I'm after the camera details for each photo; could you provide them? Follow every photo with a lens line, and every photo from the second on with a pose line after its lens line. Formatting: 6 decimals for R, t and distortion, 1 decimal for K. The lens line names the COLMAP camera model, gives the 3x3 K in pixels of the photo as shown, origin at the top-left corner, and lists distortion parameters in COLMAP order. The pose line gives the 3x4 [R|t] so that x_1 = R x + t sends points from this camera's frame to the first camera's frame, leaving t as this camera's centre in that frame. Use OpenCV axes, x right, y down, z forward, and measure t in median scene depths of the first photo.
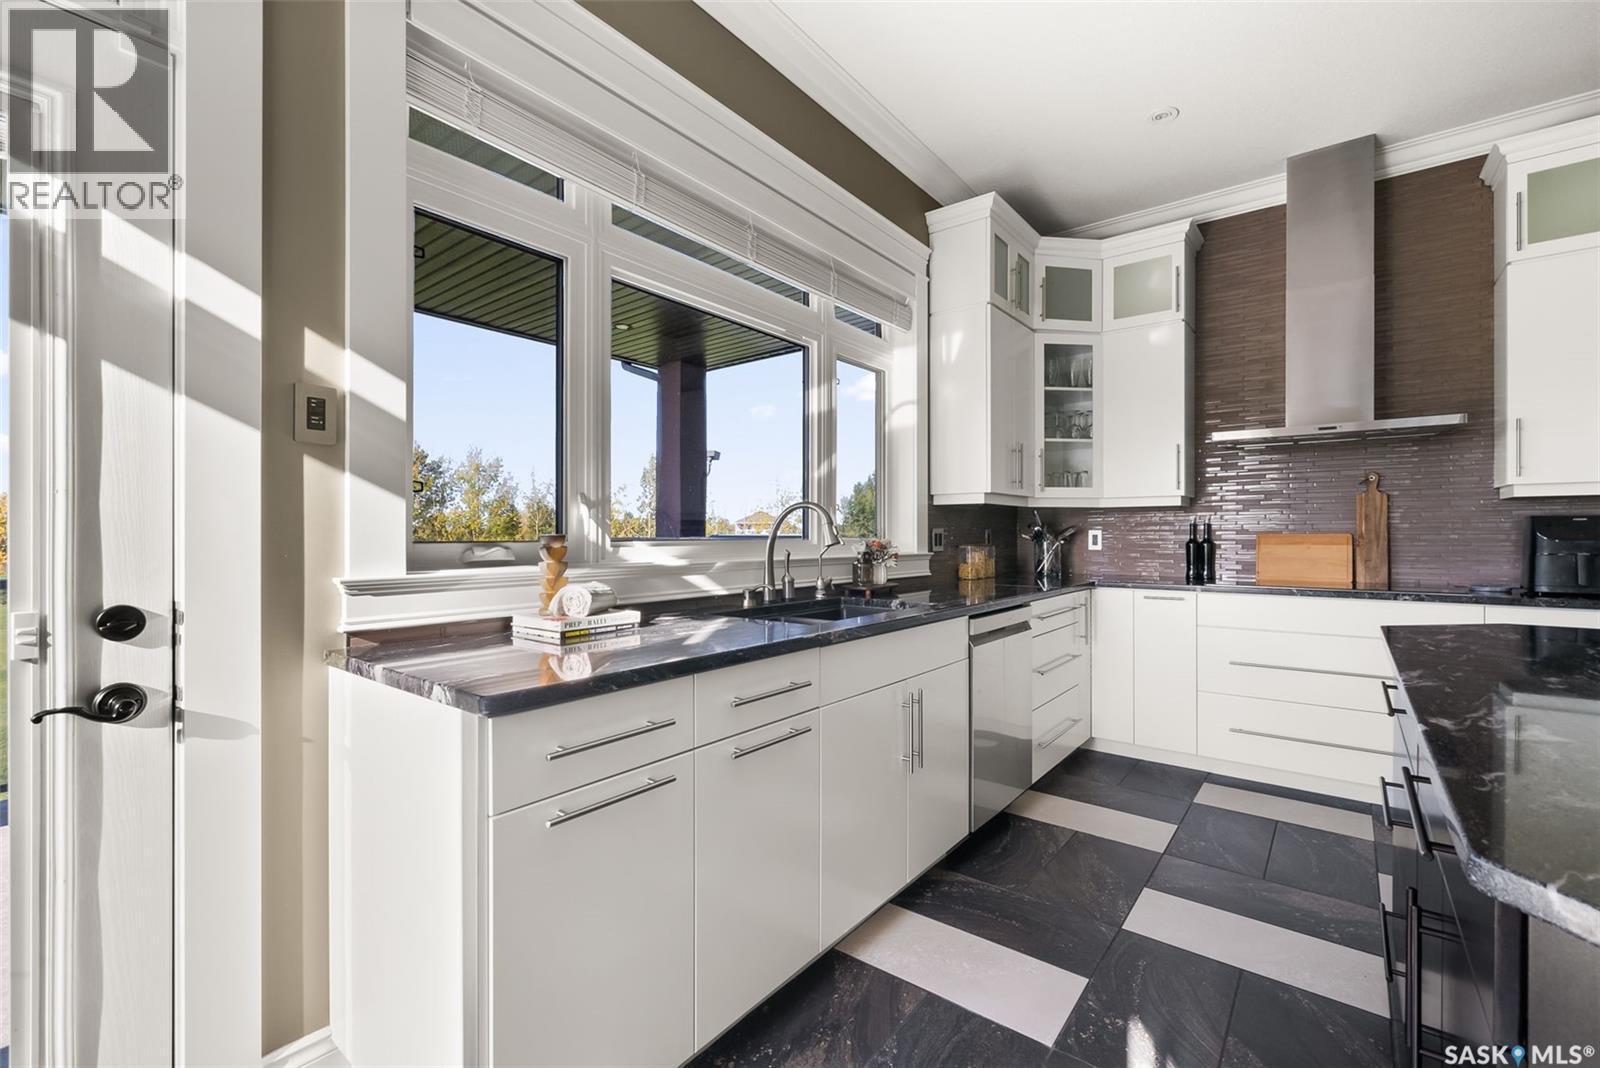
lens RADIAL K [[697.6, 0, 793.5], [0, 697.6, 532.3], [0, 0, 1]] dist [-0.007818, 0.001513]
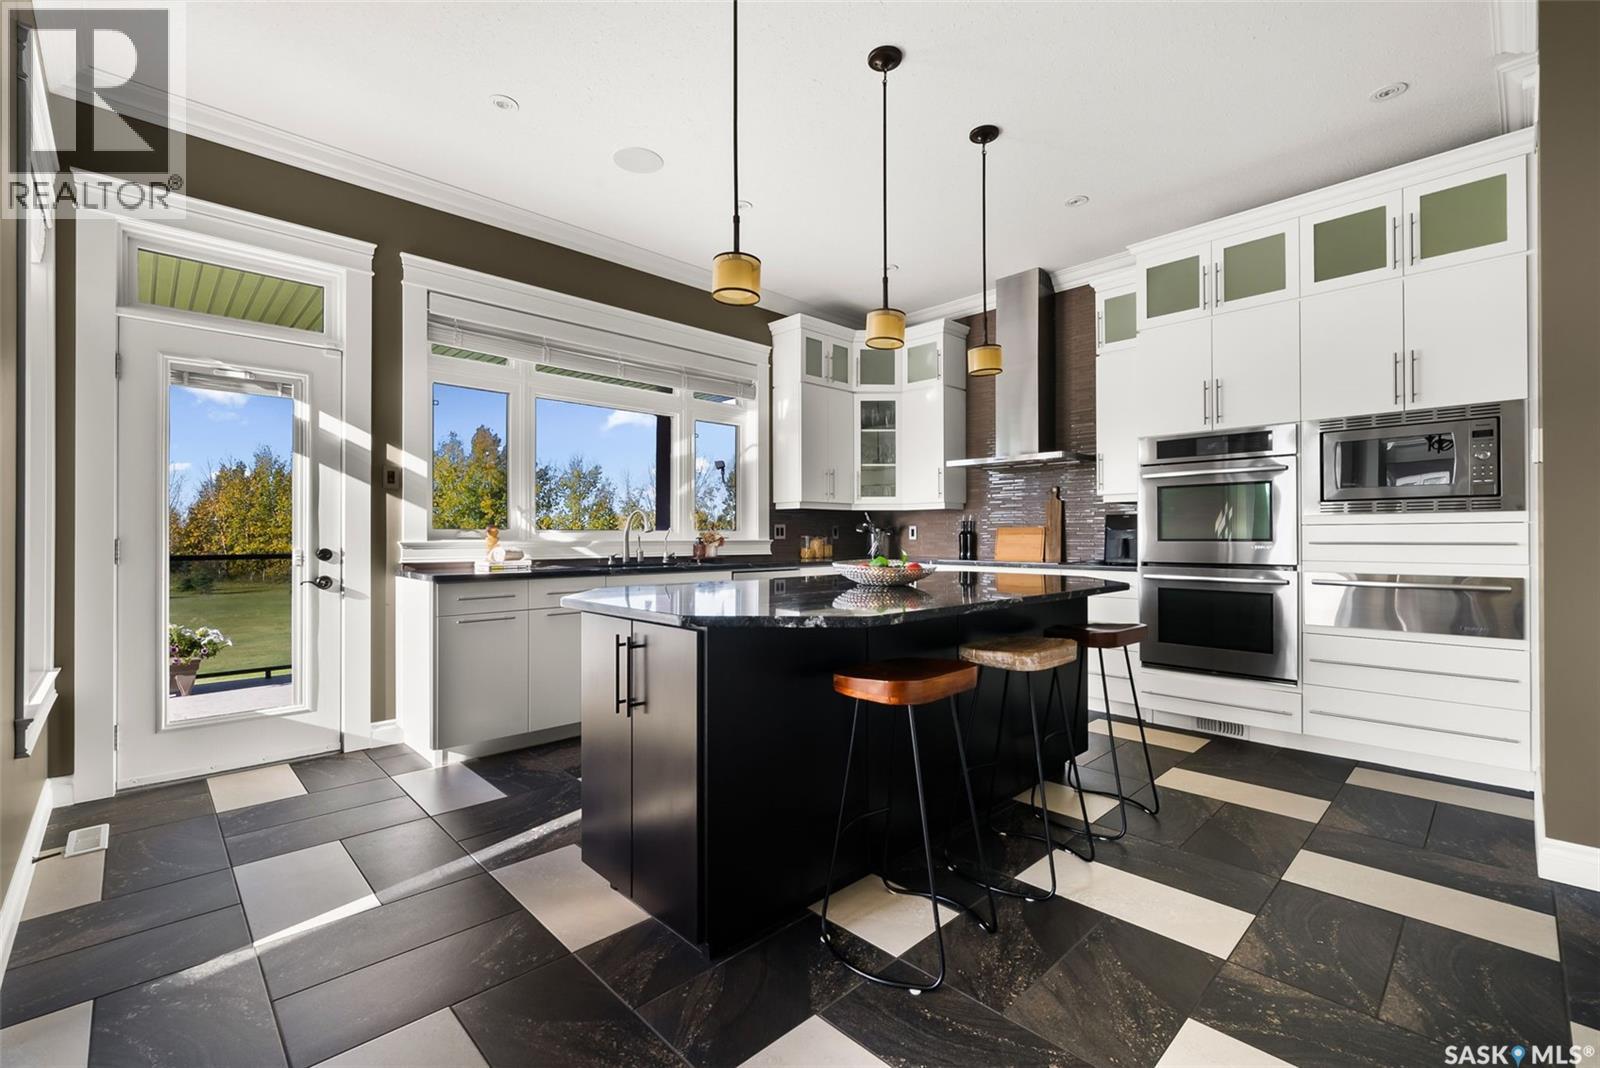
lens RADIAL K [[697.6, 0, 797.6], [0, 697.6, 530.5], [0, 0, 1]] dist [-0.007818, 0.001513]
pose [[0.991376, -0.002183, -0.131034, 0.516234], [0.001439, 0.999982, -0.005771, 0.019095], [0.131044, 0.005532, 0.991361, -0.612168]]
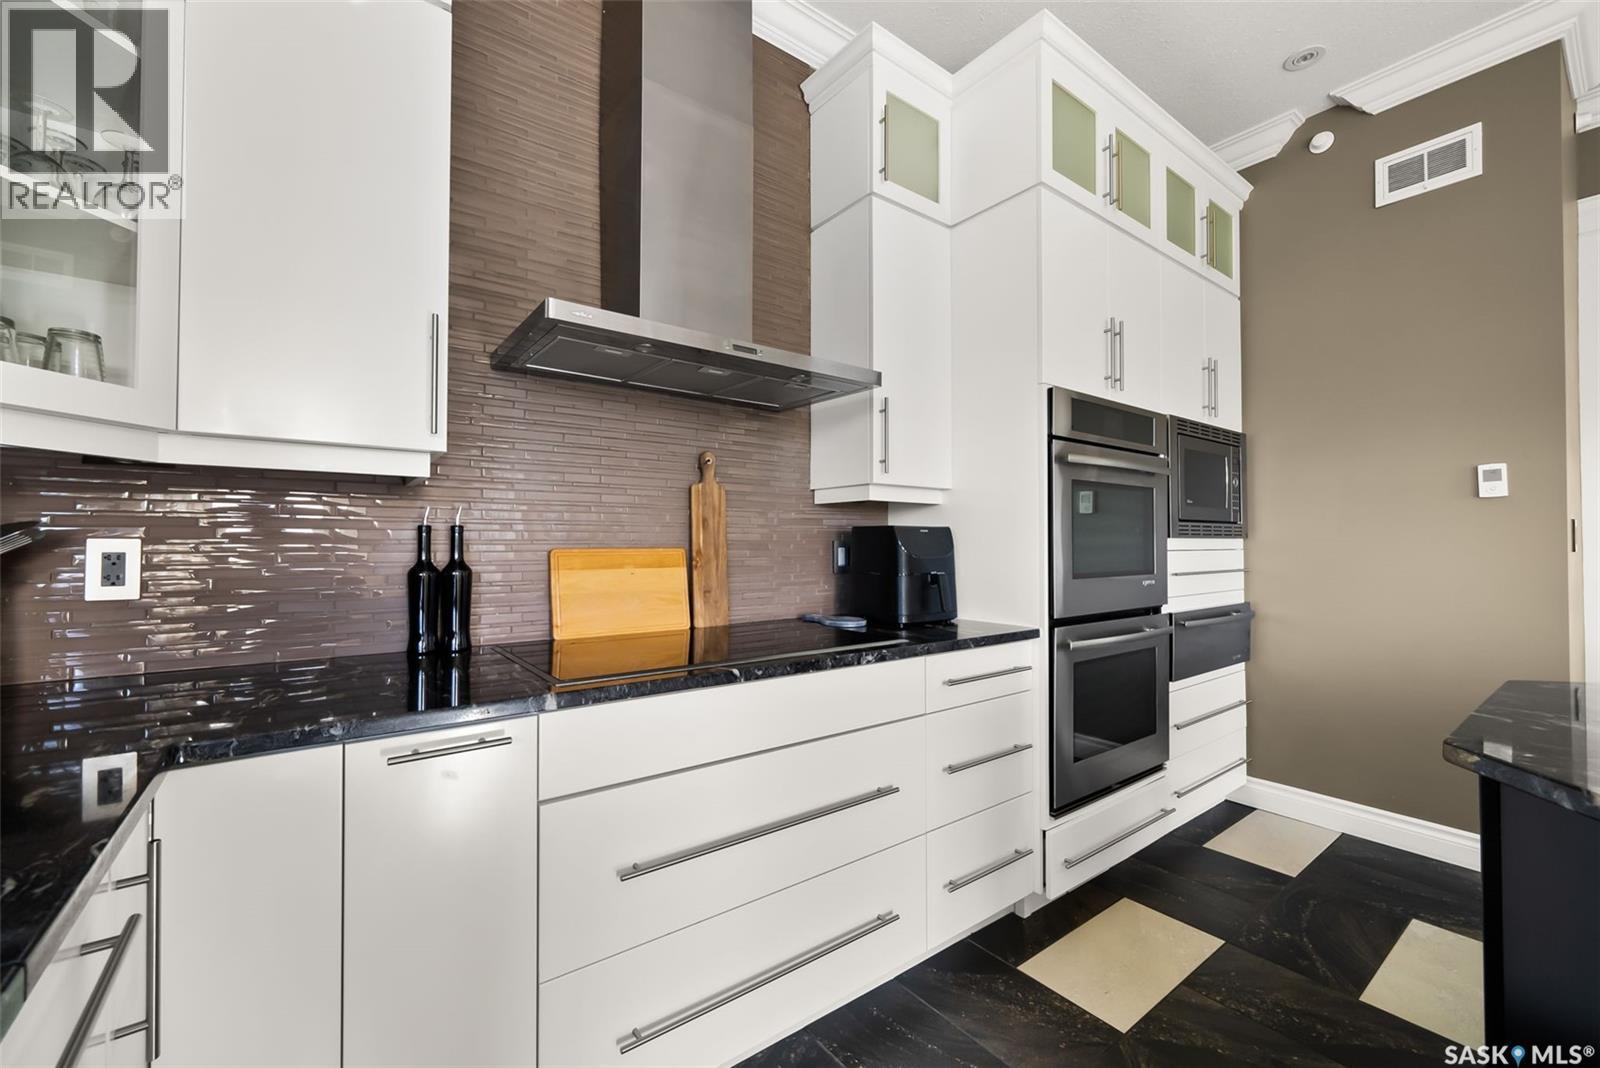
lens RADIAL K [[644.3, 0, 792.8], [0, 644.3, 537.5], [0, 0, 1]] dist [-0.003940, -0.000301]
pose [[0.256619, 0.012064, 0.966437, 0.303796], [-0.003719, 0.999927, -0.011495, -0.001716], [-0.966506, -0.000645, 0.256645, 0.830171]]
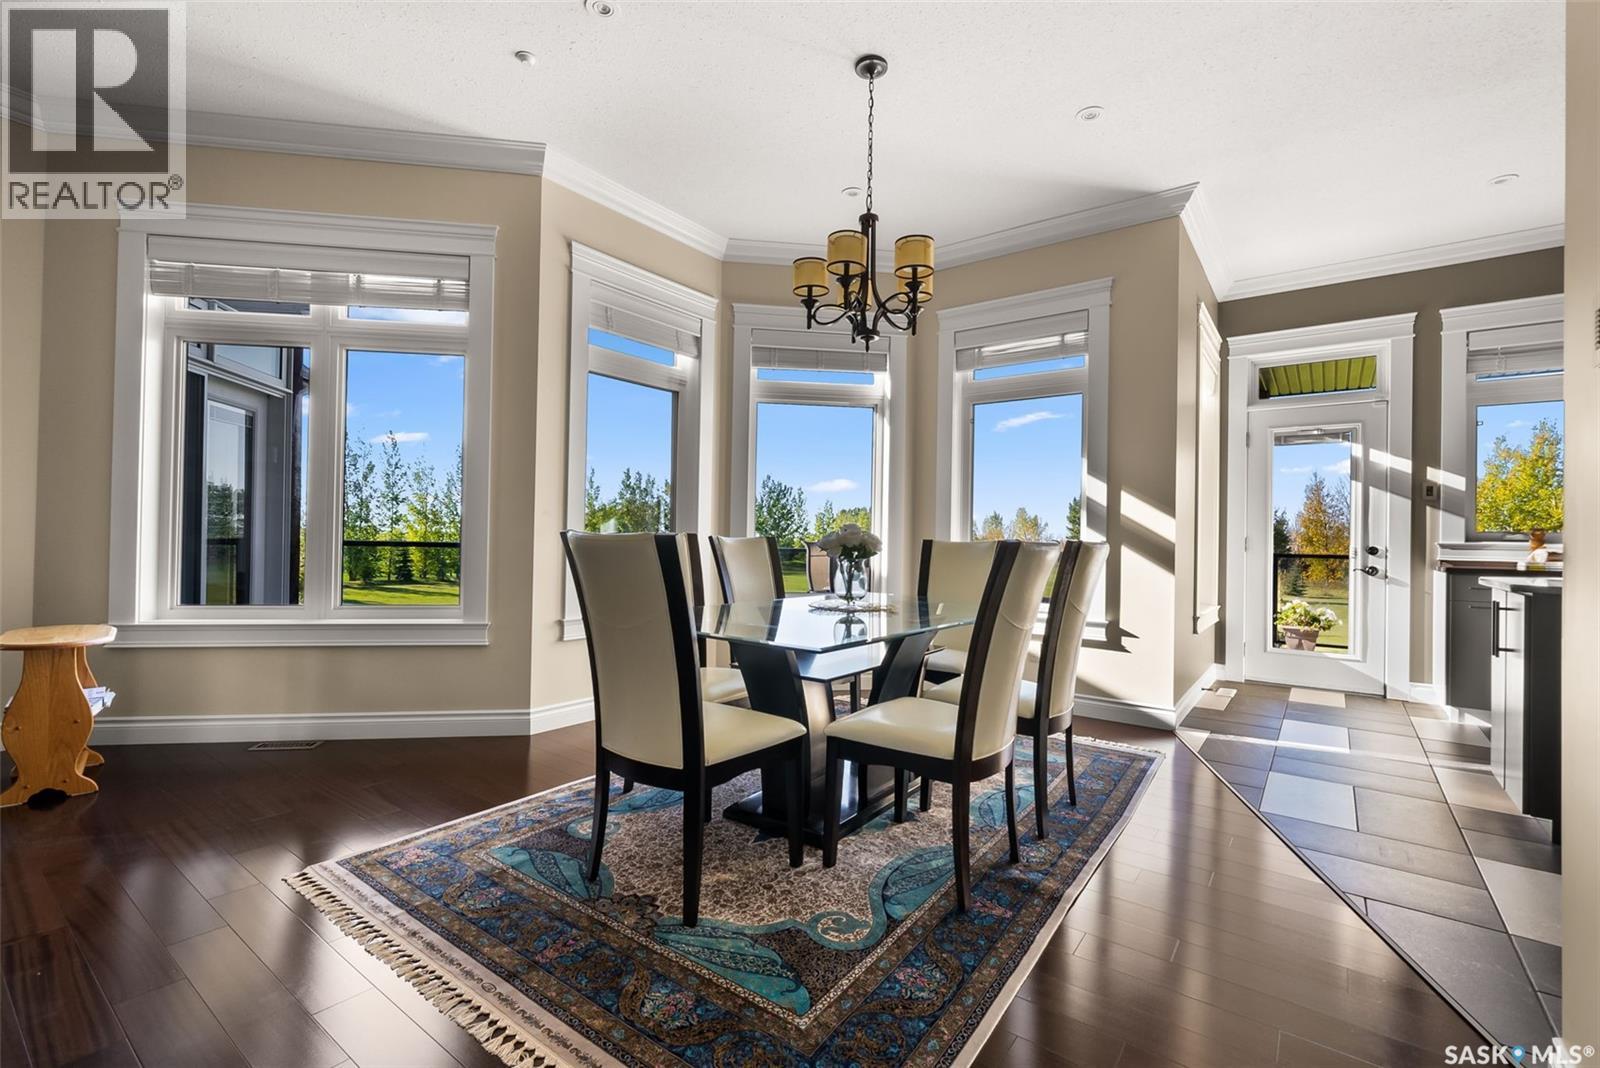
lens RADIAL K [[697.6, 0, 808.2], [0, 697.6, 539.1], [0, 0, 1]] dist [-0.007818, 0.001513]
pose [[0.039362, 0.001989, -0.999223, 1.101364], [-0.009088, 0.999957, 0.001632, 0.032040], [0.999184, 0.009017, 0.039379, -0.914922]]
